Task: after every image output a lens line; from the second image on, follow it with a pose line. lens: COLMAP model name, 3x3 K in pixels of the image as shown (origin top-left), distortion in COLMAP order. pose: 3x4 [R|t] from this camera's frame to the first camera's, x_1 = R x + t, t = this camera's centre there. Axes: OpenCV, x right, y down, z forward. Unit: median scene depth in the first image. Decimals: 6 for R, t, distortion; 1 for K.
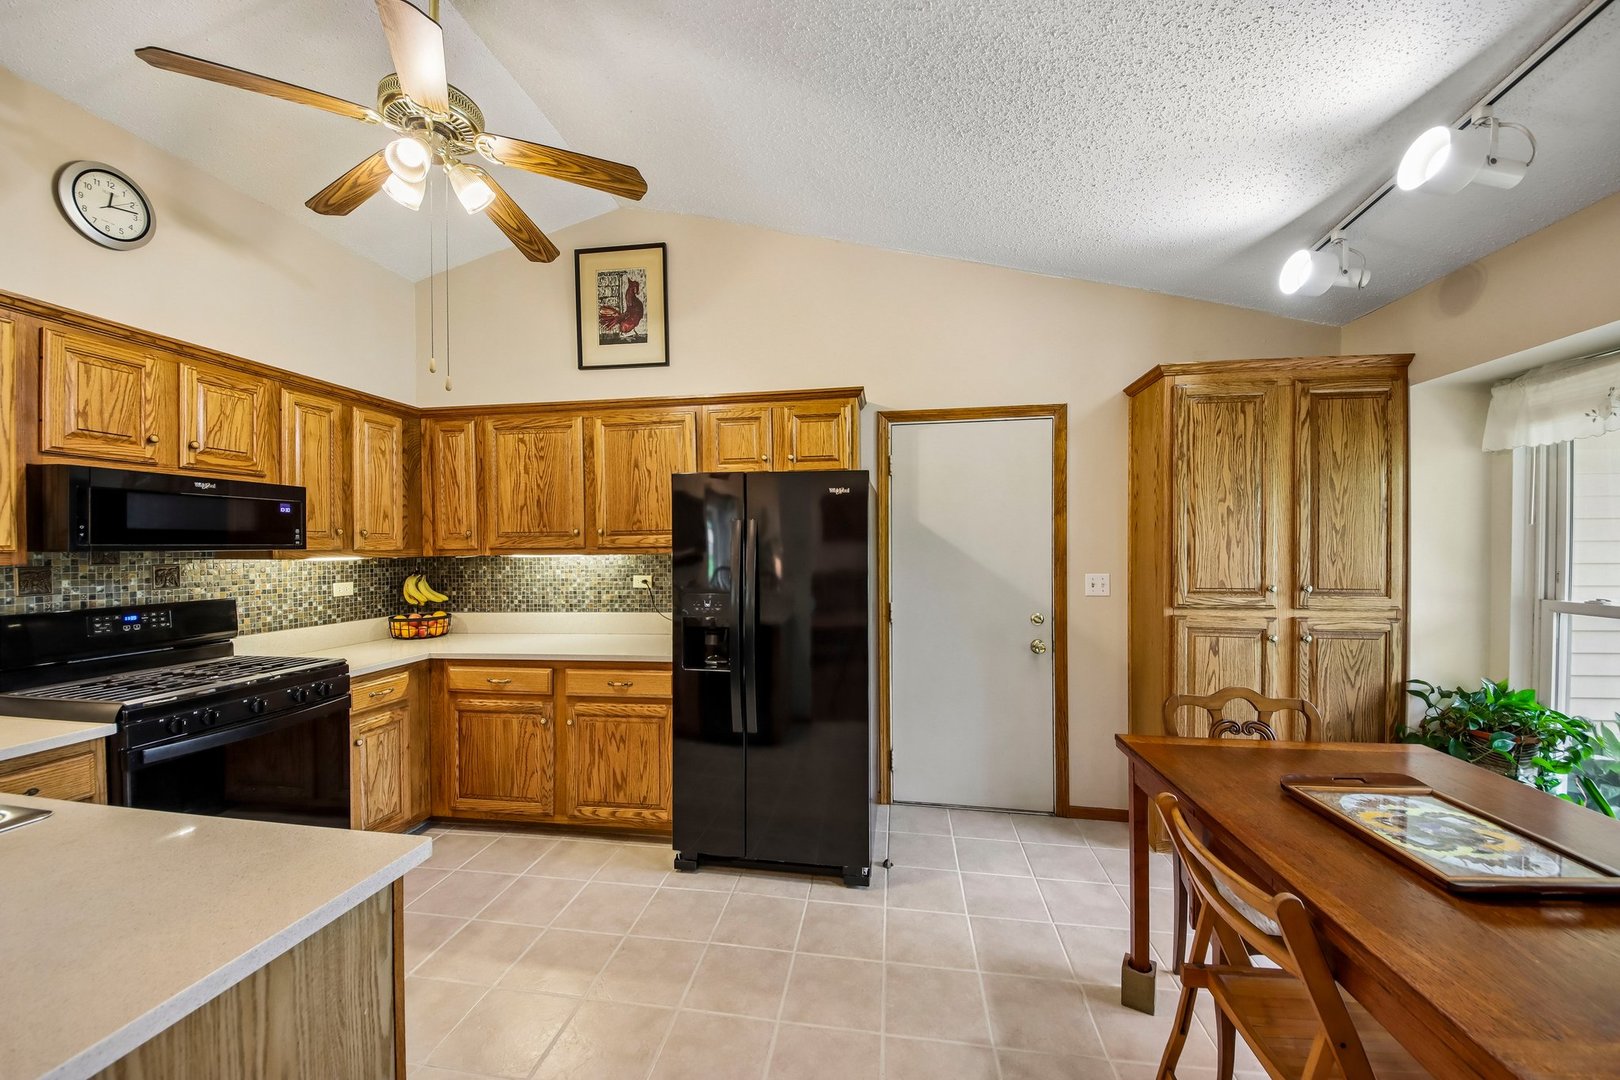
lens RADIAL K [[613.4, 0, 798.8], [0, 613.4, 544.9], [0, 0, 1]] dist [0.000828, -0.007370]
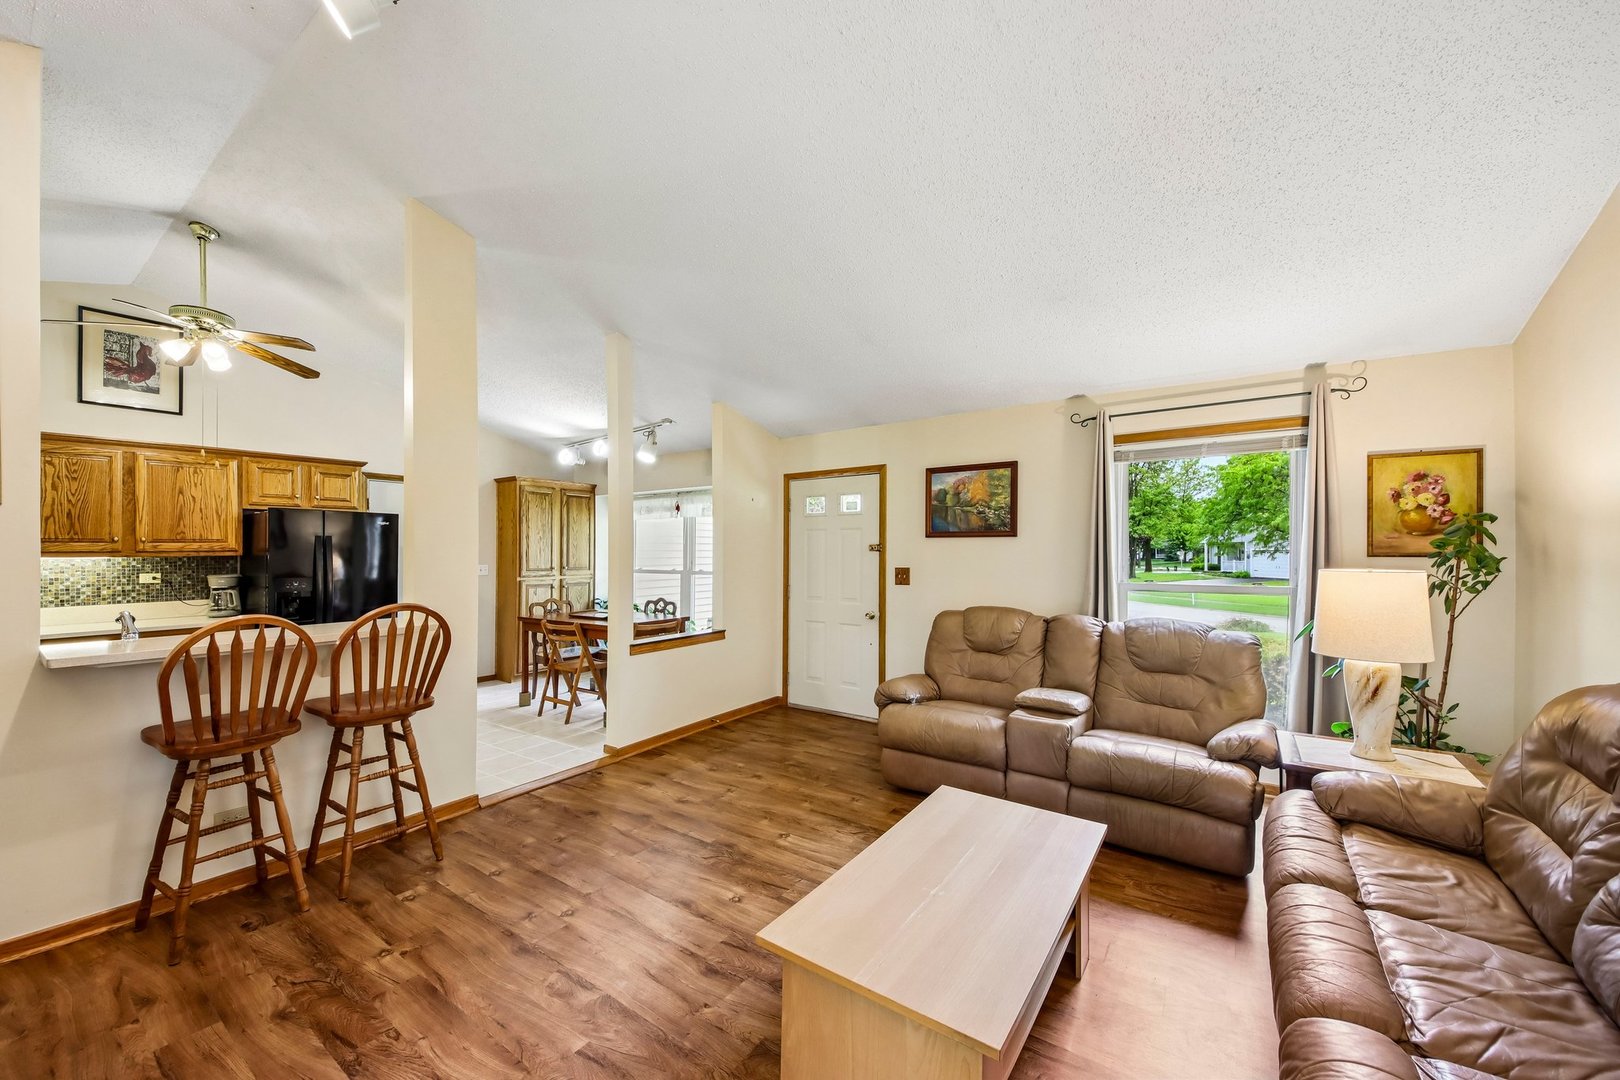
lens RADIAL K [[613.4, 0, 802.4], [0, 613.4, 547.2], [0, 0, 1]] dist [0.000828, -0.007370]
pose [[0.442999, 0.011444, 0.896449, -1.057466], [0.003267, 0.999891, -0.014379, 0.023302], [-0.896516, 0.009298, 0.442914, -1.057926]]
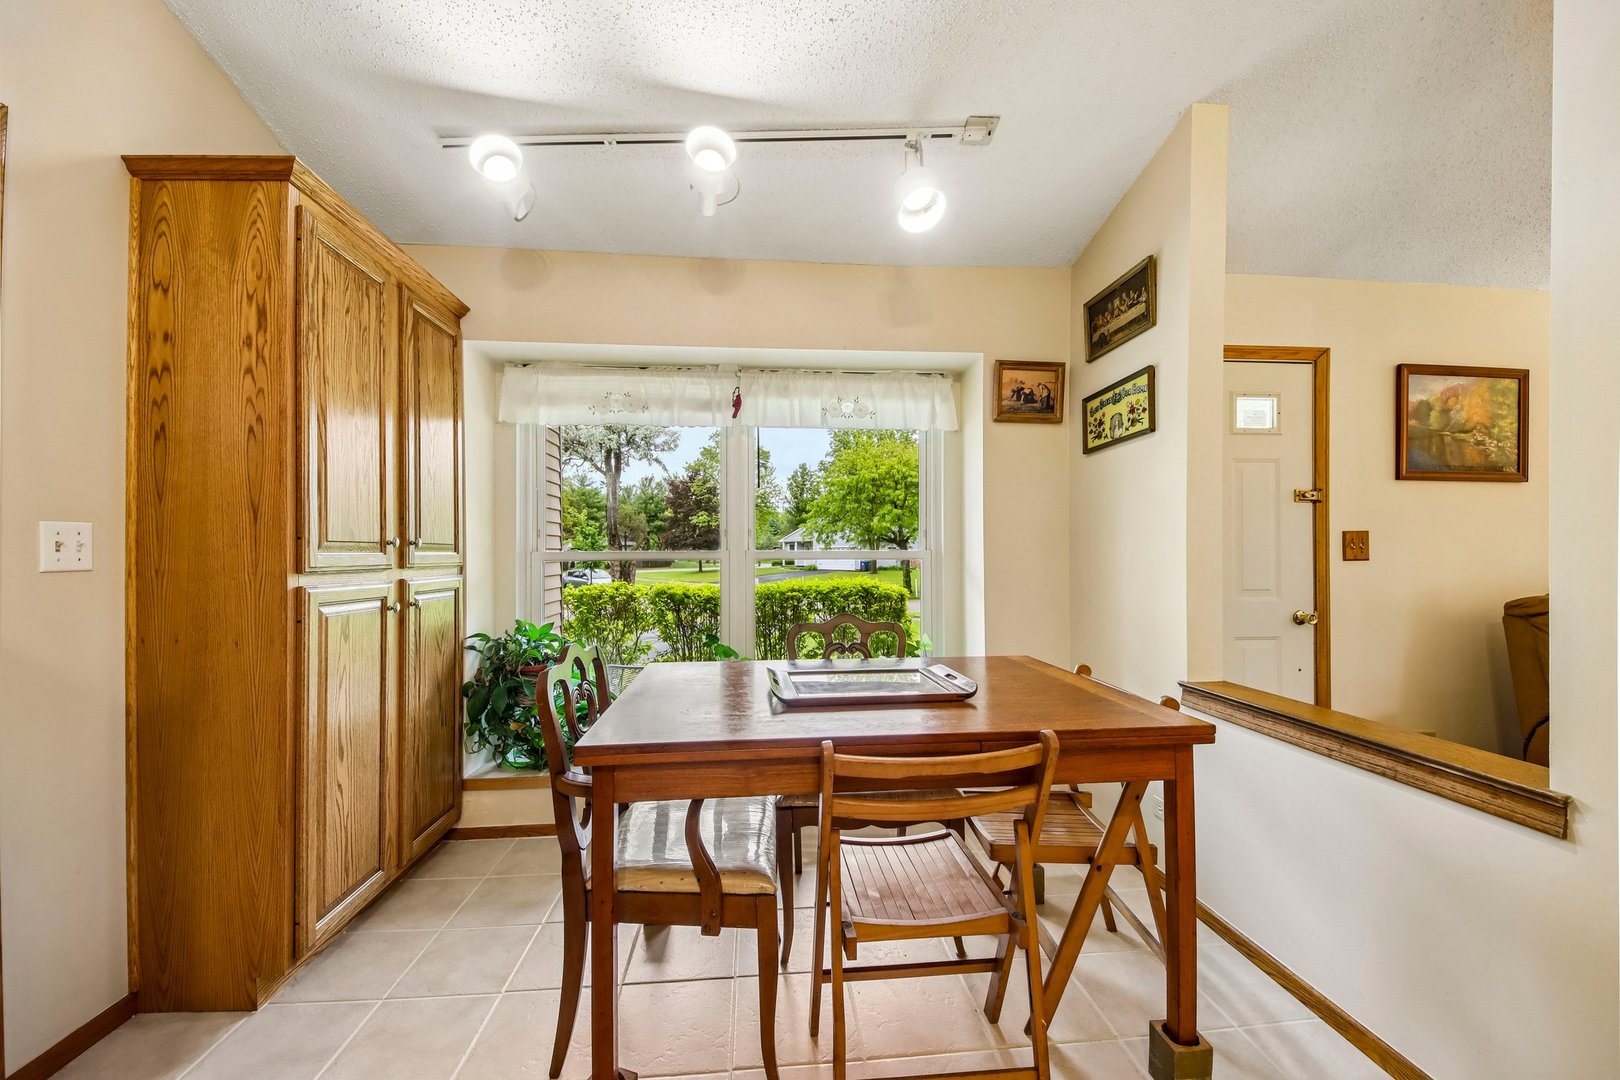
lens RADIAL K [[613.4, 0, 785.2], [0, 613.4, 552.4], [0, 0, 1]] dist [0.000828, -0.007370]
pose [[-0.238460, 0.004720, 0.971141, -0.083494], [0.010114, 0.999946, -0.002377, 0.087825], [-0.971100, 0.009255, -0.238495, 0.682601]]
